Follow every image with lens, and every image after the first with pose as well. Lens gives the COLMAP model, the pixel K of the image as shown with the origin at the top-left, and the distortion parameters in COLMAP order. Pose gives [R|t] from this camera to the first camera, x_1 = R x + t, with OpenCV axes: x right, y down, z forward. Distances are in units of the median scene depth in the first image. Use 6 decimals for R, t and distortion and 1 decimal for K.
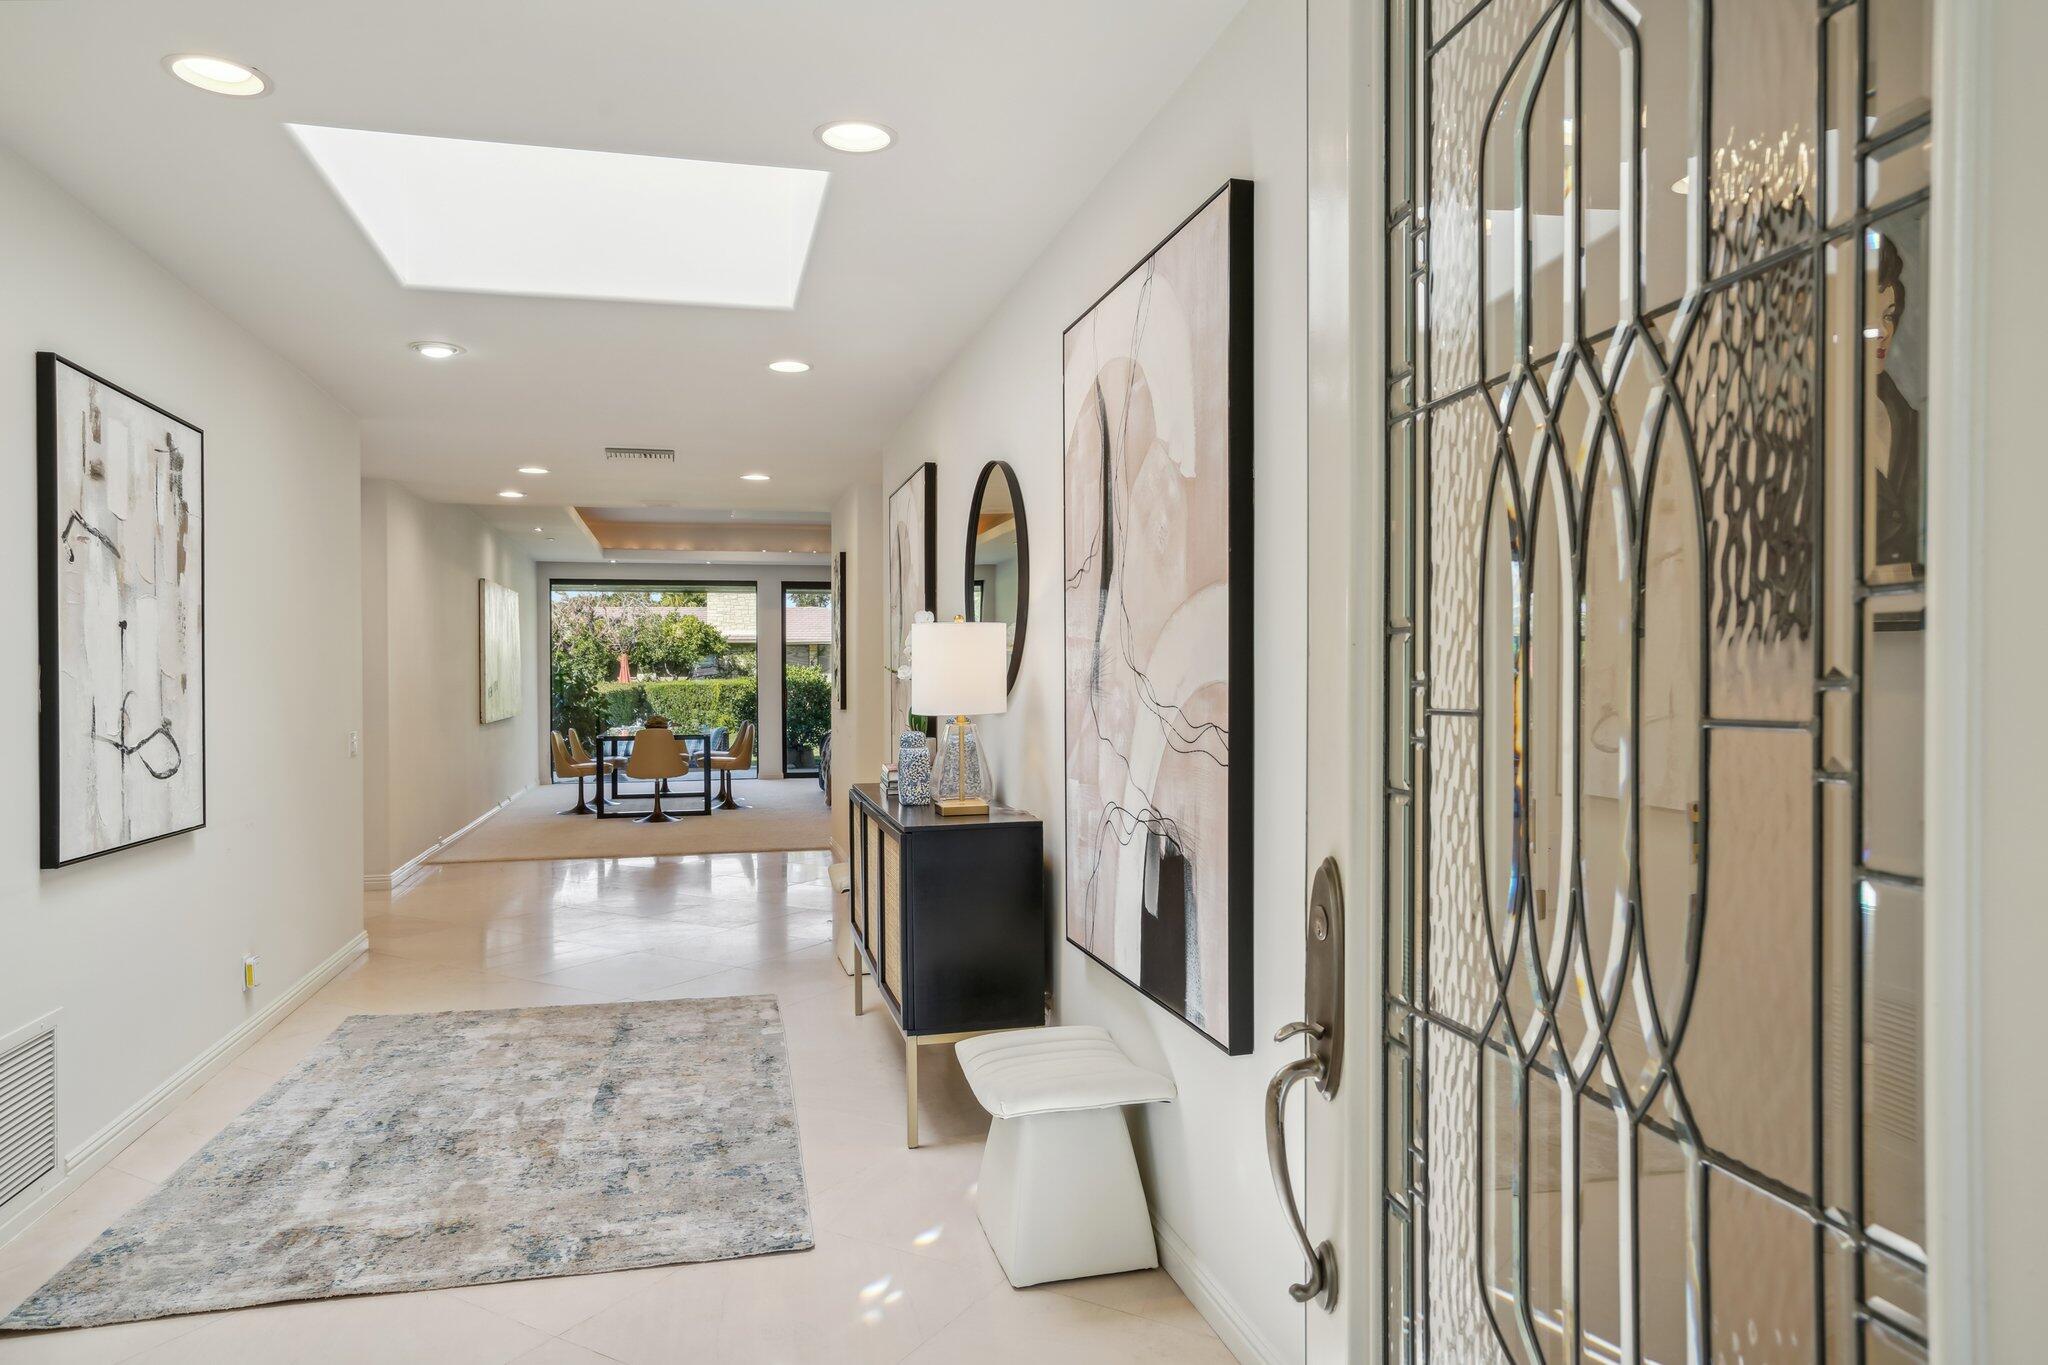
lens RADIAL K [[1240.6, 0, 1024.0], [0, 1240.6, 682.5], [0, 0, 1]] dist [-0.000542, -0.000204]
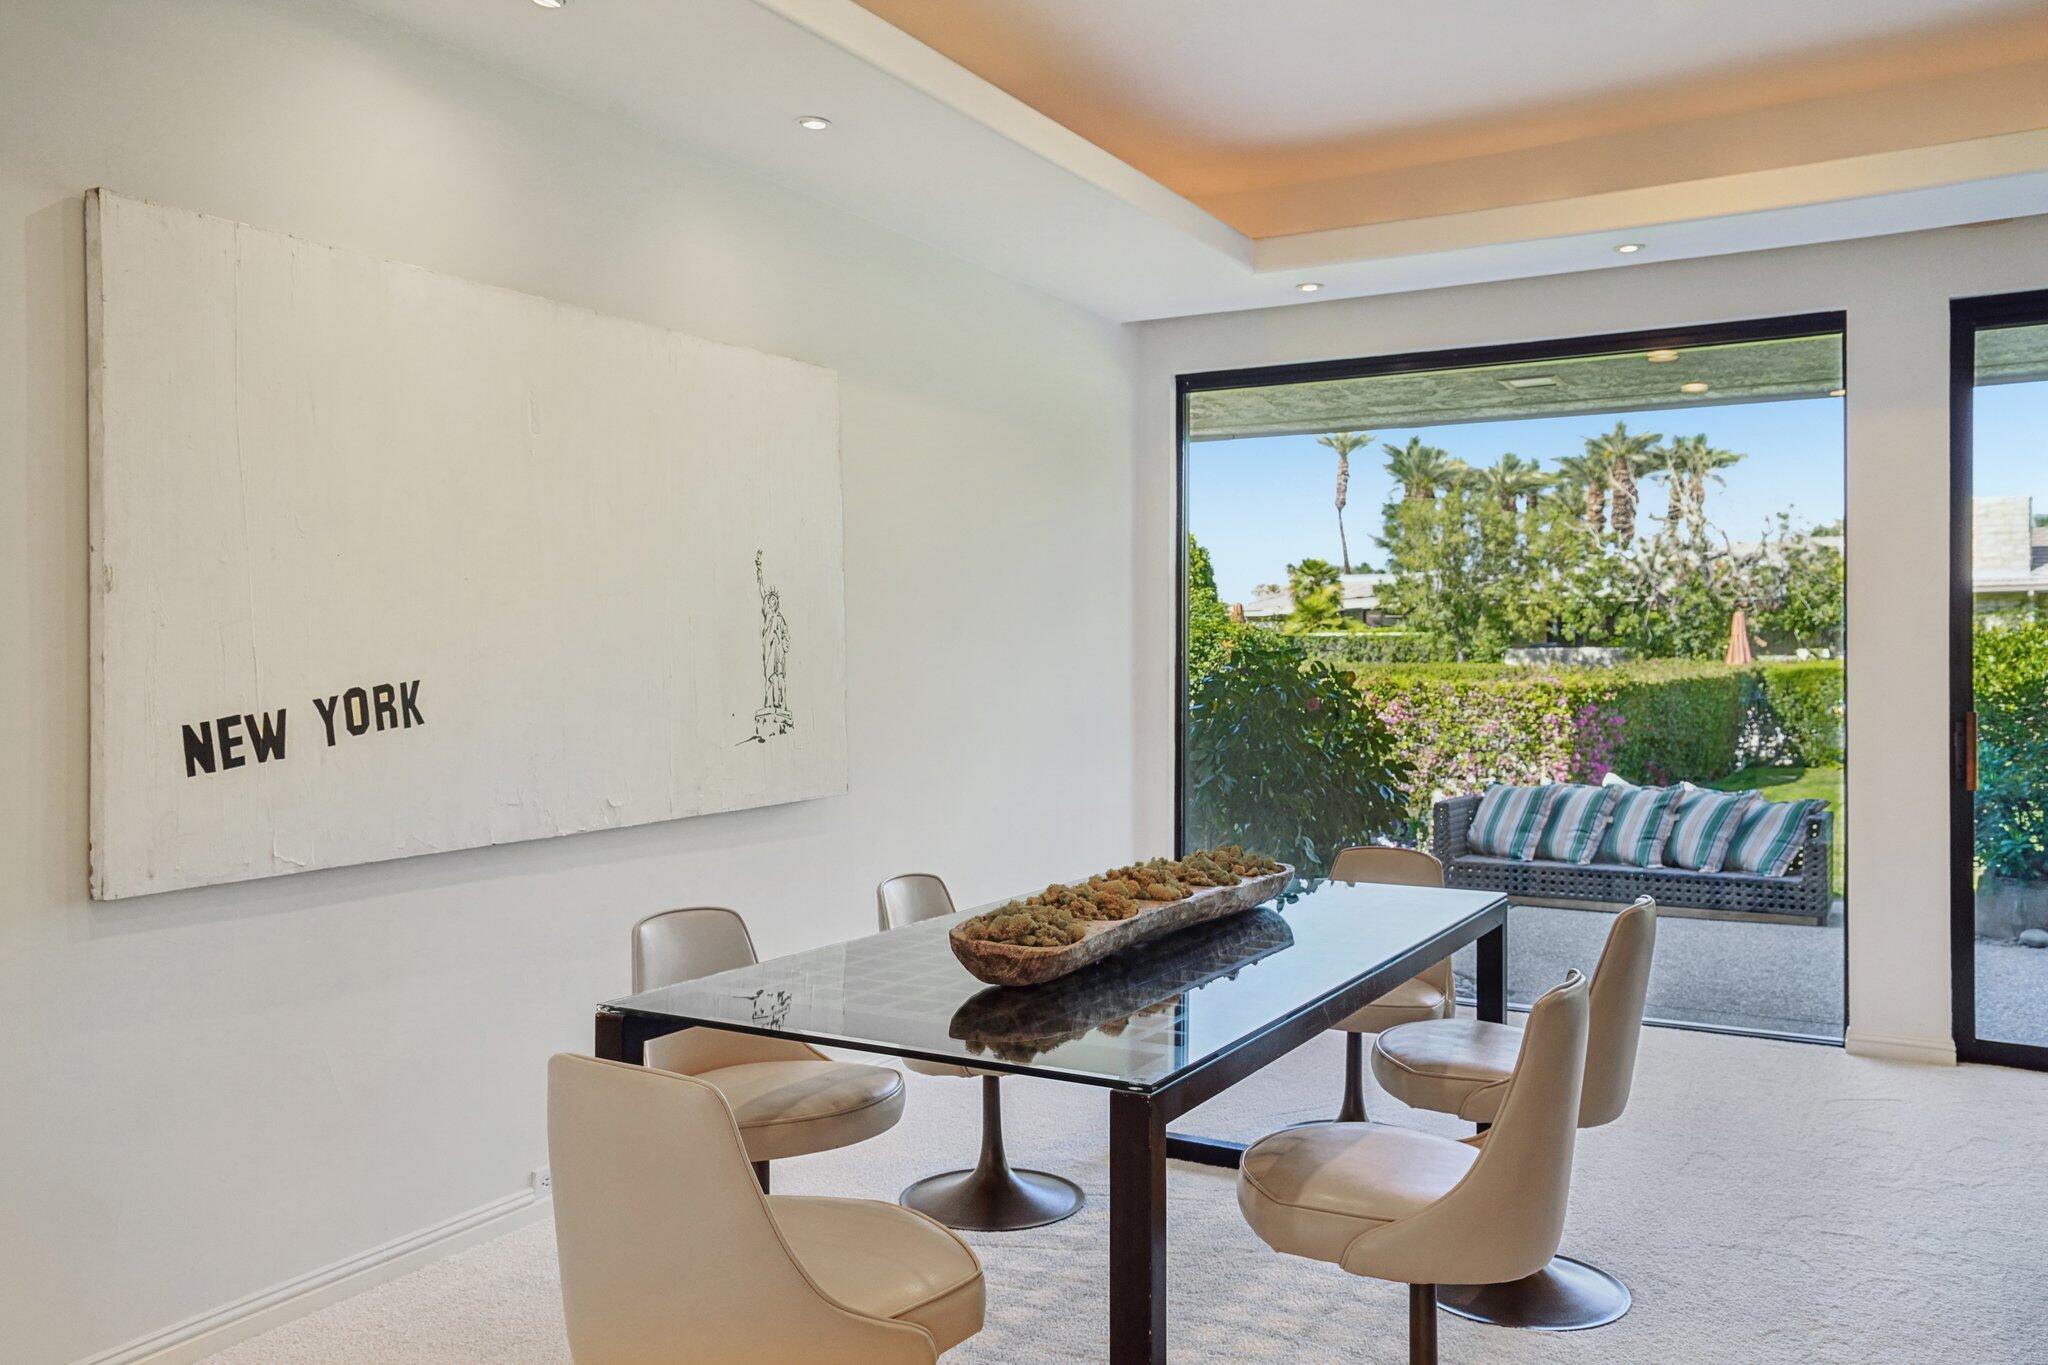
lens RADIAL K [[1621.4, 0, 1024.0], [0, 1621.4, 682.5], [0, 0, 1]] dist [0.042936, -0.000491]
pose [[0.717859, 0.019289, -0.695921, -0.028432], [-0.008343, 0.999783, 0.019106, -0.002182], [0.696139, -0.007909, 0.717864, 0.183489]]
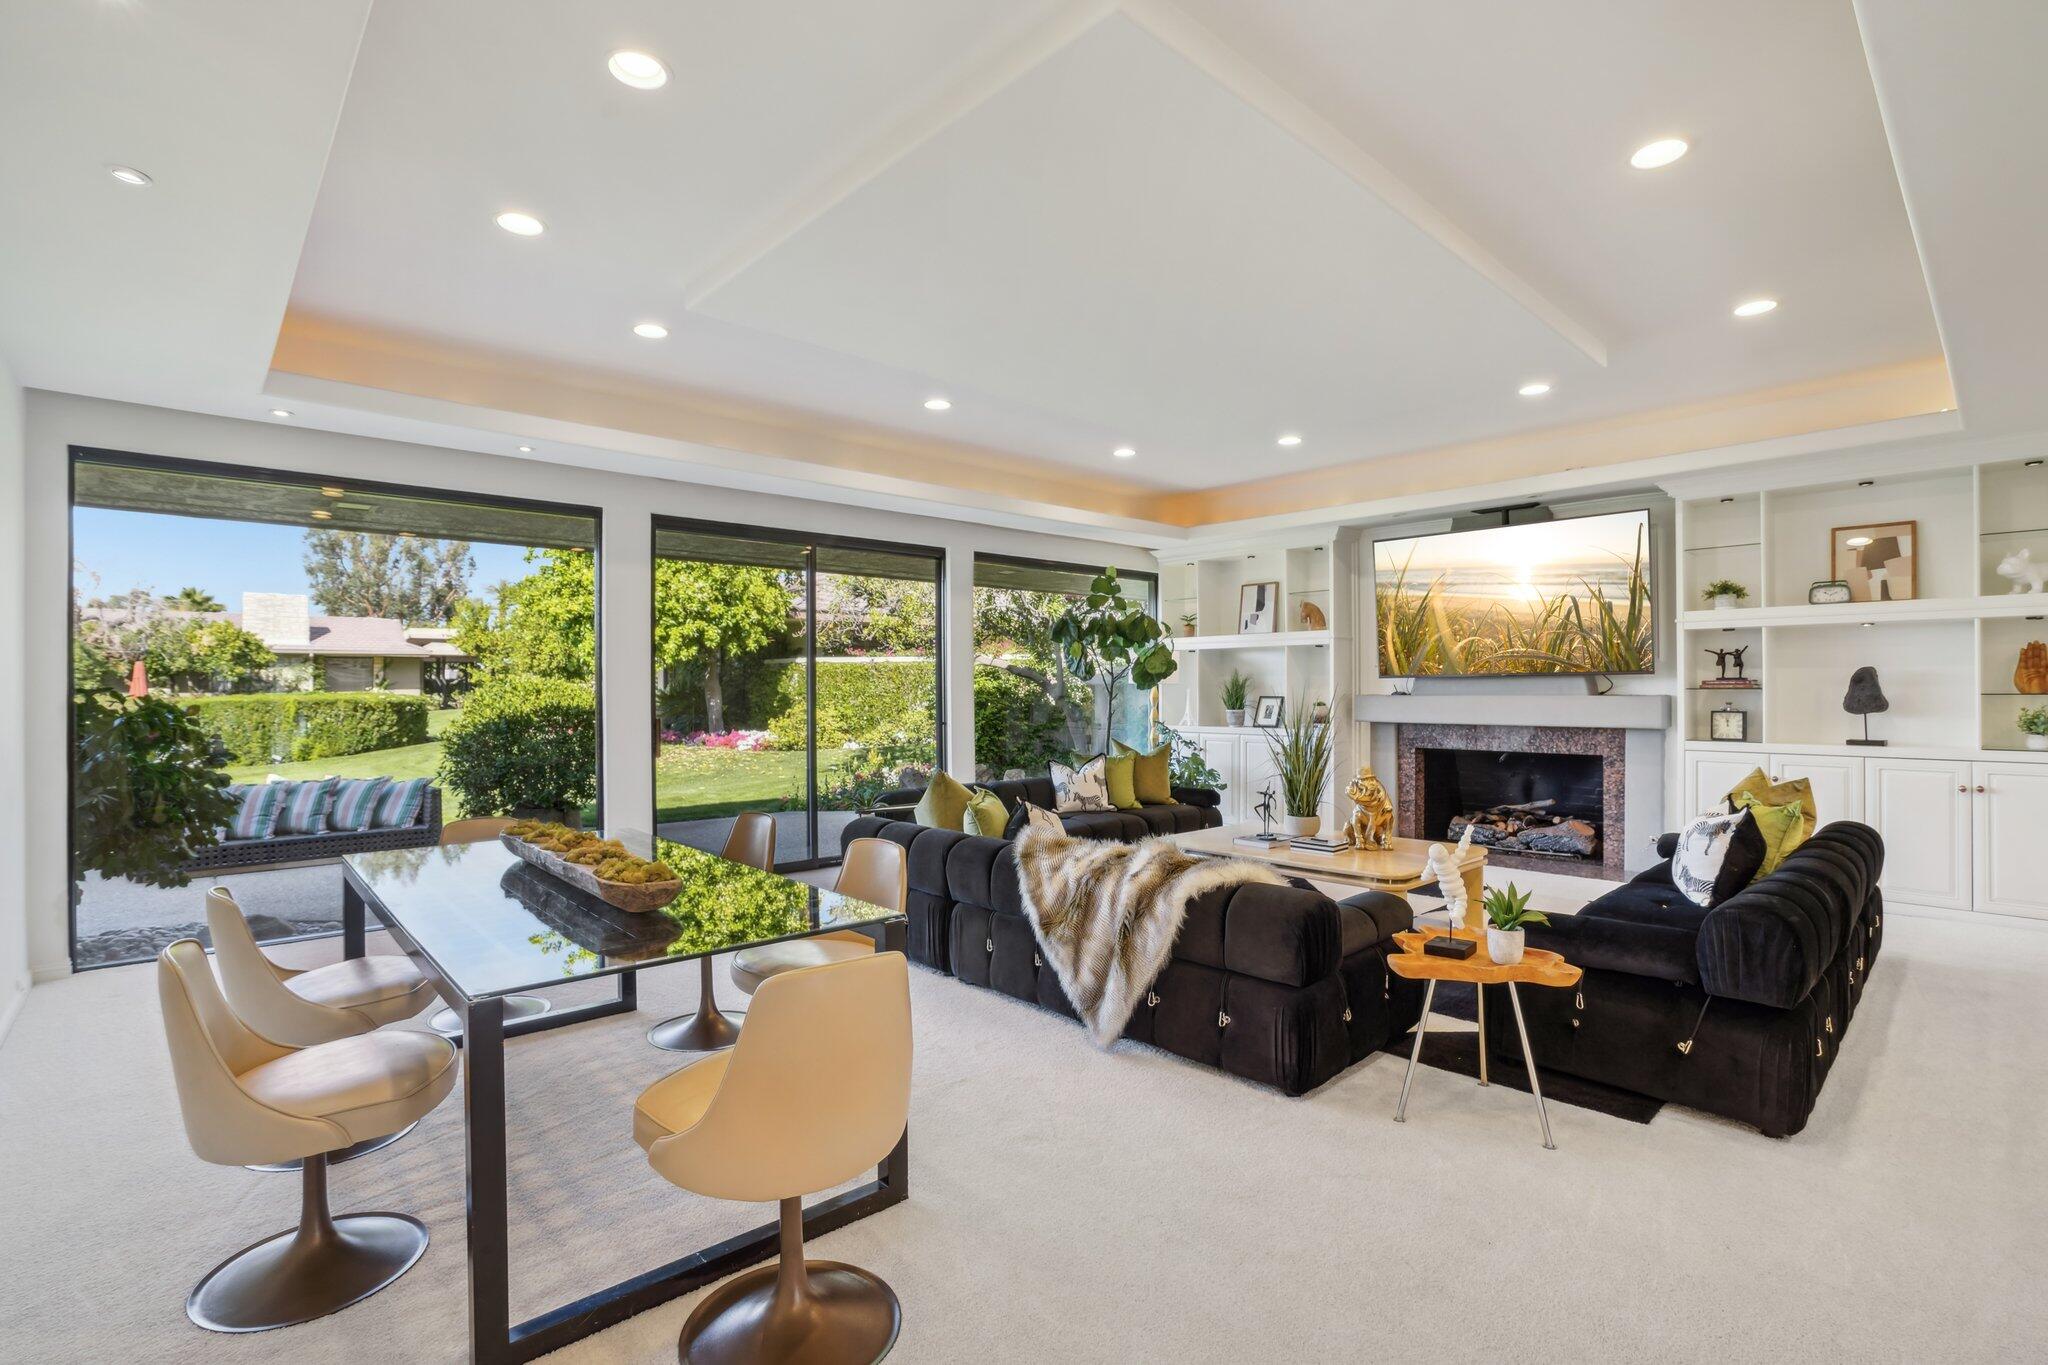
lens RADIAL K [[967.8, 0, 1001.2], [0, 967.8, 683.7], [0, 0, 1]] dist [-0.059802, 0.026634]
pose [[0.897216, 0.007033, 0.441537, -0.071593], [-0.001250, 0.999910, -0.013387, -0.001713], [-0.441591, 0.011459, 0.897143, 0.171078]]
